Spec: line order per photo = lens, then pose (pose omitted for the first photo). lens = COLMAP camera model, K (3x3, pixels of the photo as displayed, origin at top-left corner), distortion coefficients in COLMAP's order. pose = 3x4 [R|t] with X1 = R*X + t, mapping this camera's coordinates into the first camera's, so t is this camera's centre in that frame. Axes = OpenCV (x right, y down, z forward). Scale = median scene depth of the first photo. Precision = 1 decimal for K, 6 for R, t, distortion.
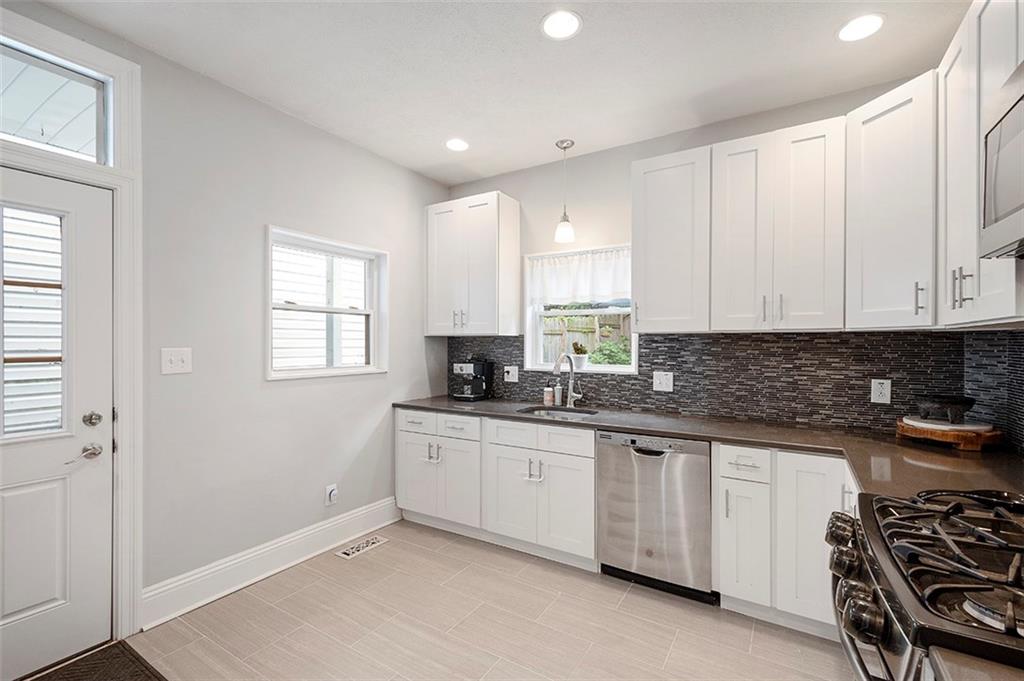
lens RADIAL K [[458.9, 0, 510.0], [0, 458.9, 348.1], [0, 0, 1]] dist [0.001841, 0.000073]
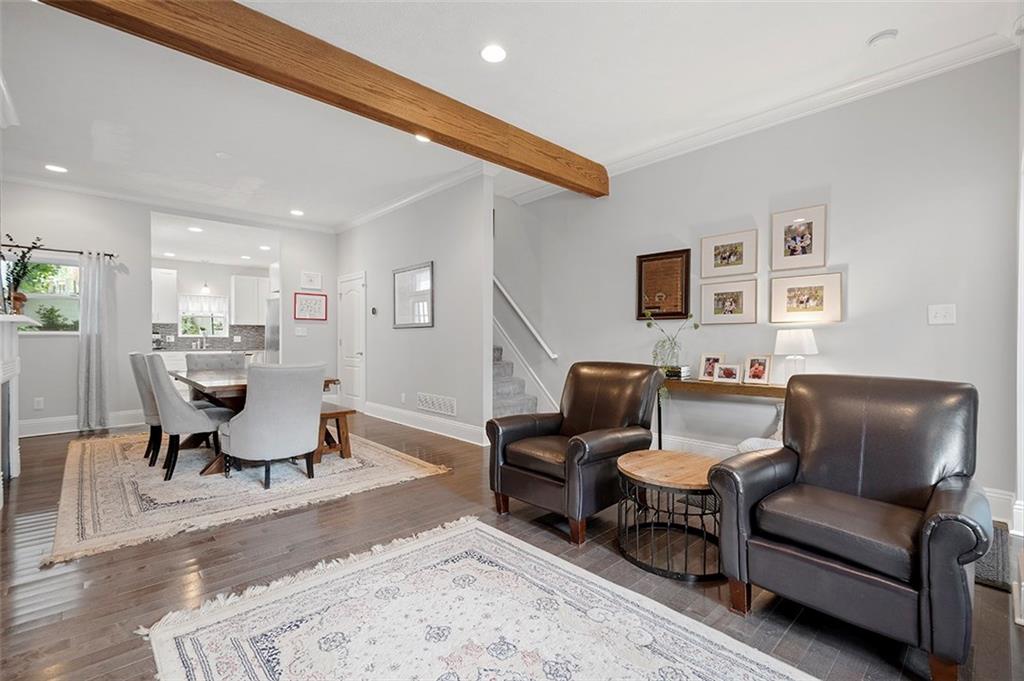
lens RADIAL K [[455.4, 0, 512.0], [0, 455.4, 340.5], [0, 0, 1]] dist [-0.001089, -0.000184]
pose [[0.252080, -0.001342, 0.967706, -2.255621], [0.005849, 0.999983, -0.000136, 0.089354], [-0.967689, 0.005694, 0.252083, -1.695584]]
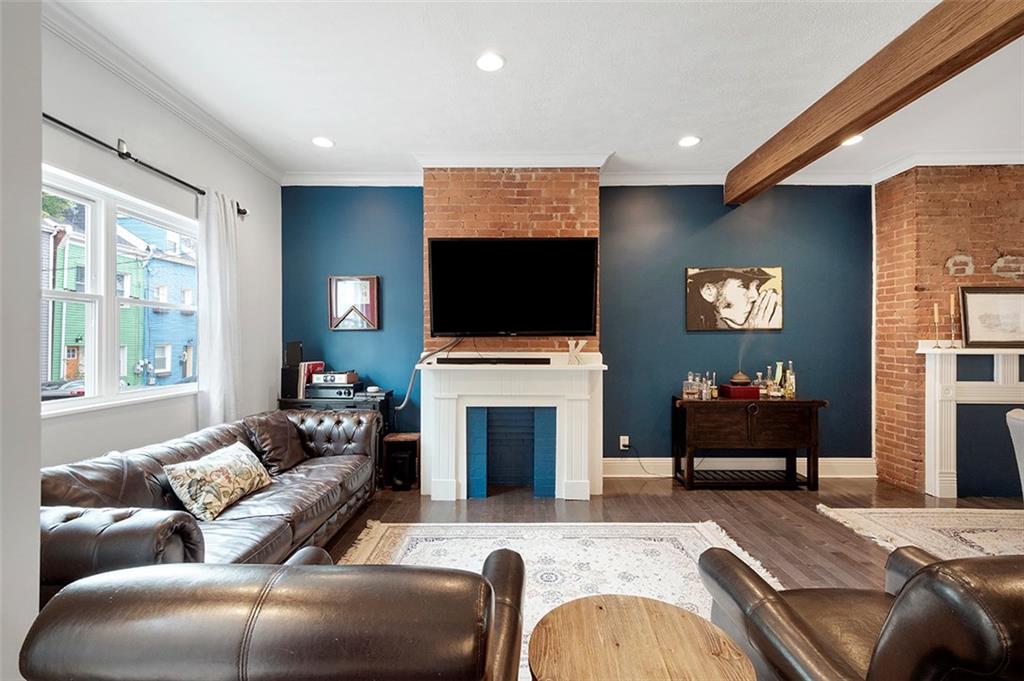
lens RADIAL K [[462.3, 0, 512.0], [0, 462.3, 340.5], [0, 0, 1]] dist [0.004000, -0.000244]
pose [[0.520106, 0.000253, -0.854101, -1.203435], [-0.006788, 0.999970, -0.003838, 0.023376], [0.854075, 0.007794, 0.520092, -2.062597]]
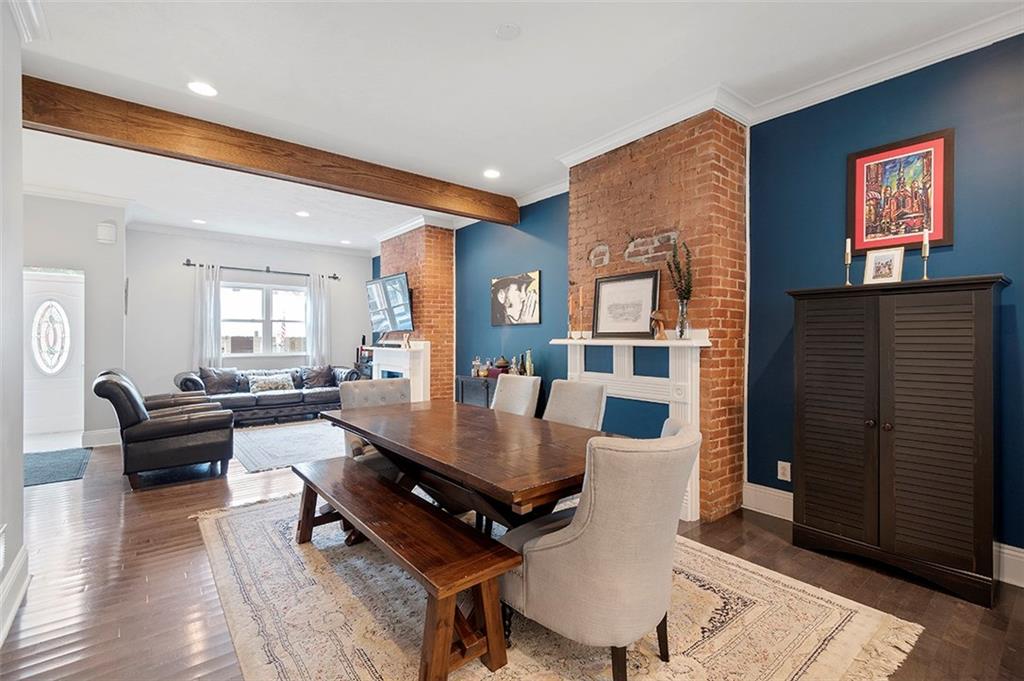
lens RADIAL K [[461.9, 0, 510.8], [0, 461.9, 336.1], [0, 0, 1]] dist [0.003350, 0.000098]
pose [[-0.333469, -0.002956, -0.942756, -0.417533], [-0.007679, 0.999970, -0.000419, 0.024877], [0.942730, 0.007100, -0.333482, -0.237621]]
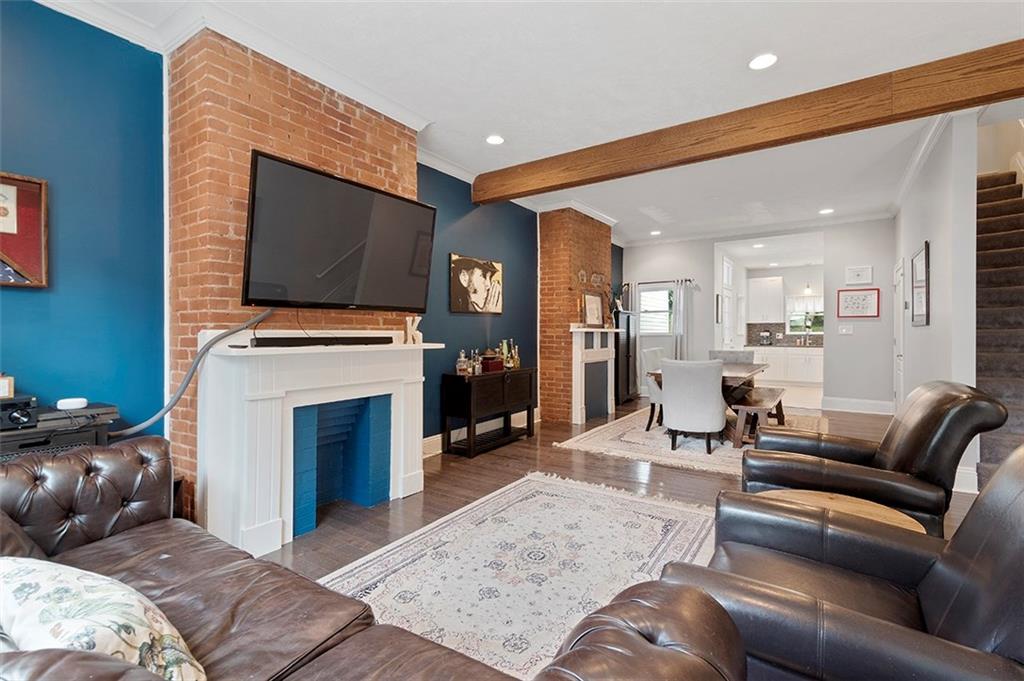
lens RADIAL K [[461.9, 0, 510.8], [0, 461.9, 336.1], [0, 0, 1]] dist [0.003350, 0.000098]
pose [[0.999279, -0.003554, -0.037791, -1.857770], [0.003507, 0.999993, -0.001294, 0.063624], [0.037796, 0.001161, 0.999285, -2.357140]]
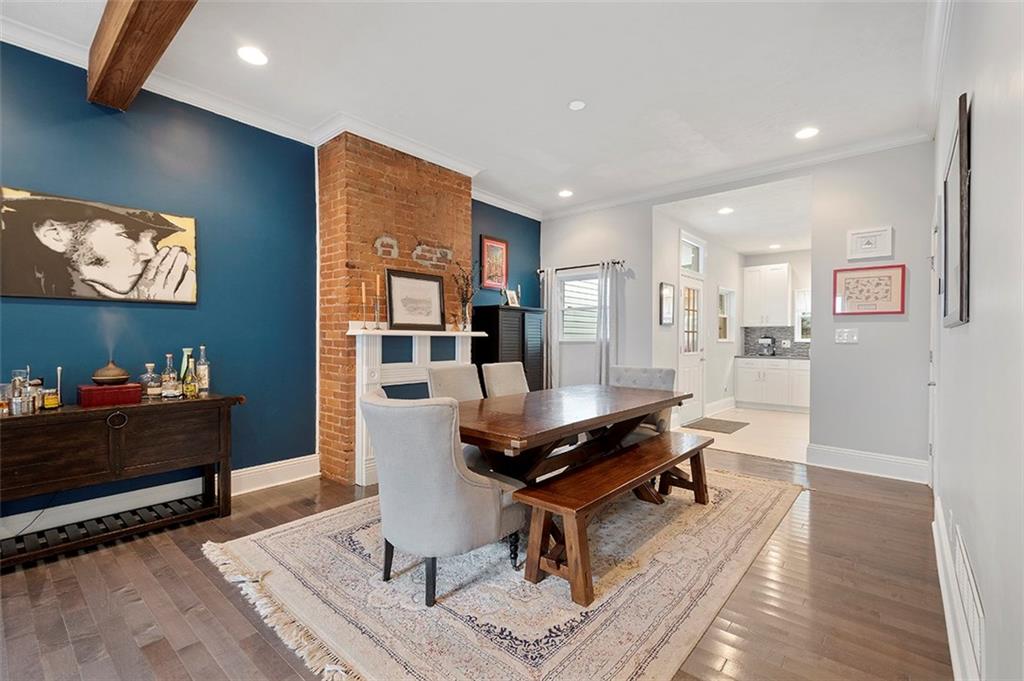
lens RADIAL K [[450.6, 0, 513.3], [0, 450.6, 343.3], [0, 0, 1]] dist [0.003369, -0.000046]
pose [[0.989767, 0.004494, -0.142624, -1.135543], [-0.004002, 0.999985, 0.003740, 0.059171], [0.142638, -0.003131, 0.989770, -1.544843]]
